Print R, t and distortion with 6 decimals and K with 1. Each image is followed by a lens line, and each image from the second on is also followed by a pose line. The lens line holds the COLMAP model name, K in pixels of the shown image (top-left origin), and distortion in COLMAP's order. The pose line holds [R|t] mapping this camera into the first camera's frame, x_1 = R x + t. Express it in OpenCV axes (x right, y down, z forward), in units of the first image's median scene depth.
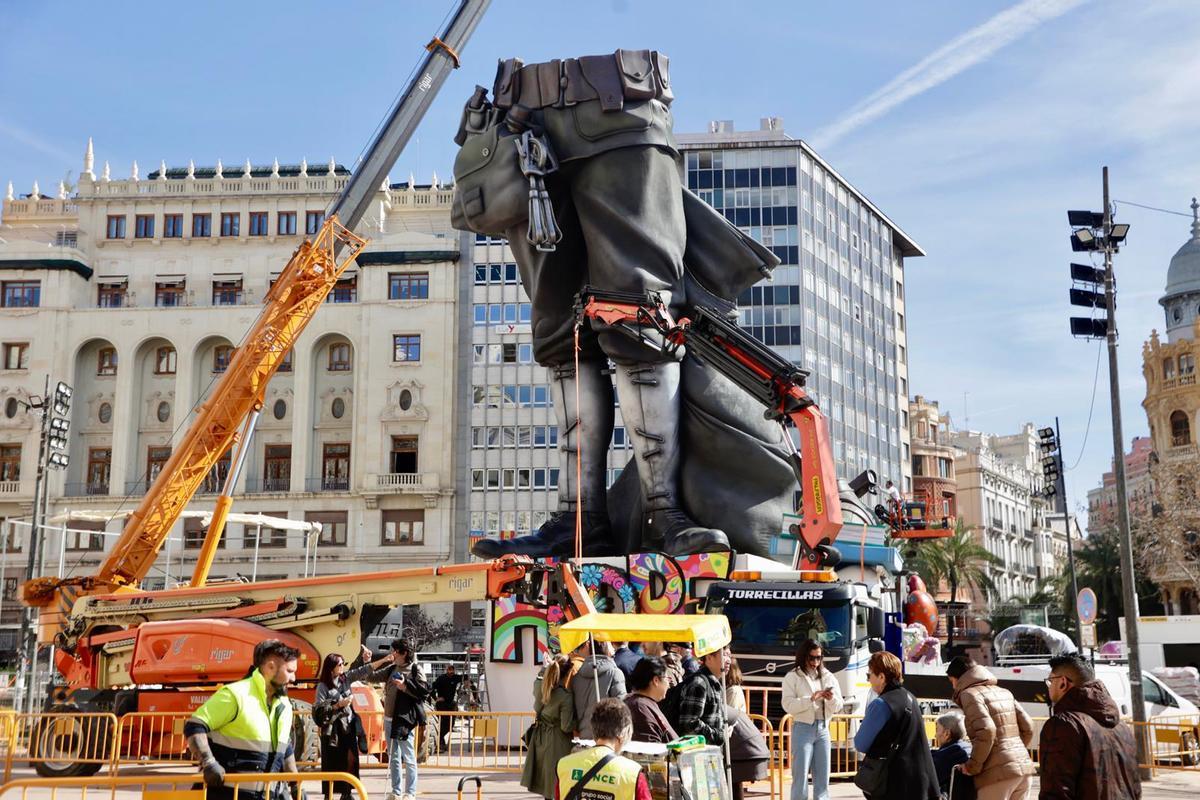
lens RADIAL K [[1279.9, 0, 645.2], [0, 1279.9, 393.5], [0, 0, 1]] dist [0.137656, 0.020423]
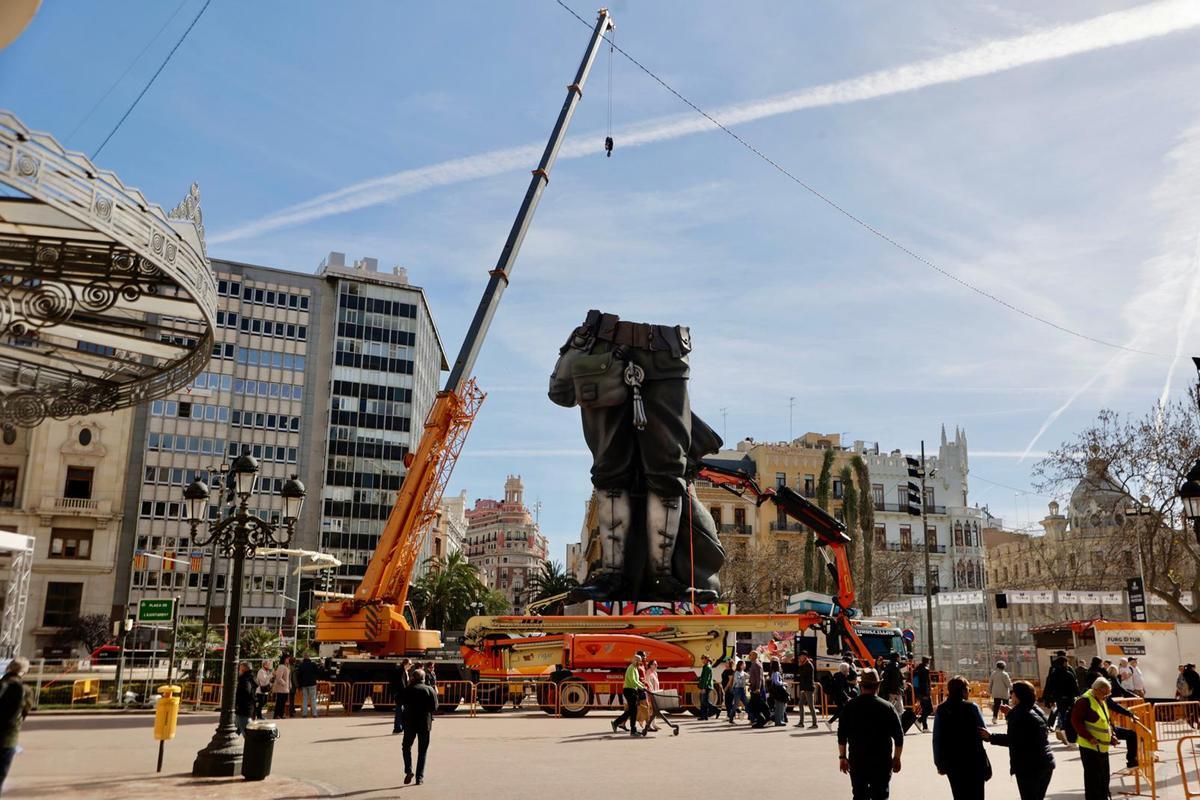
lens RADIAL K [[991.6, 0, 613.0], [0, 991.6, 426.9], [0, 0, 1]] dist [-0.001454, 0.123167]
pose [[0.856585, 0.125598, 0.500488, -0.236873], [-0.114077, 0.992019, -0.053705, -0.010624], [-0.503238, -0.011092, 0.864076, -0.052681]]
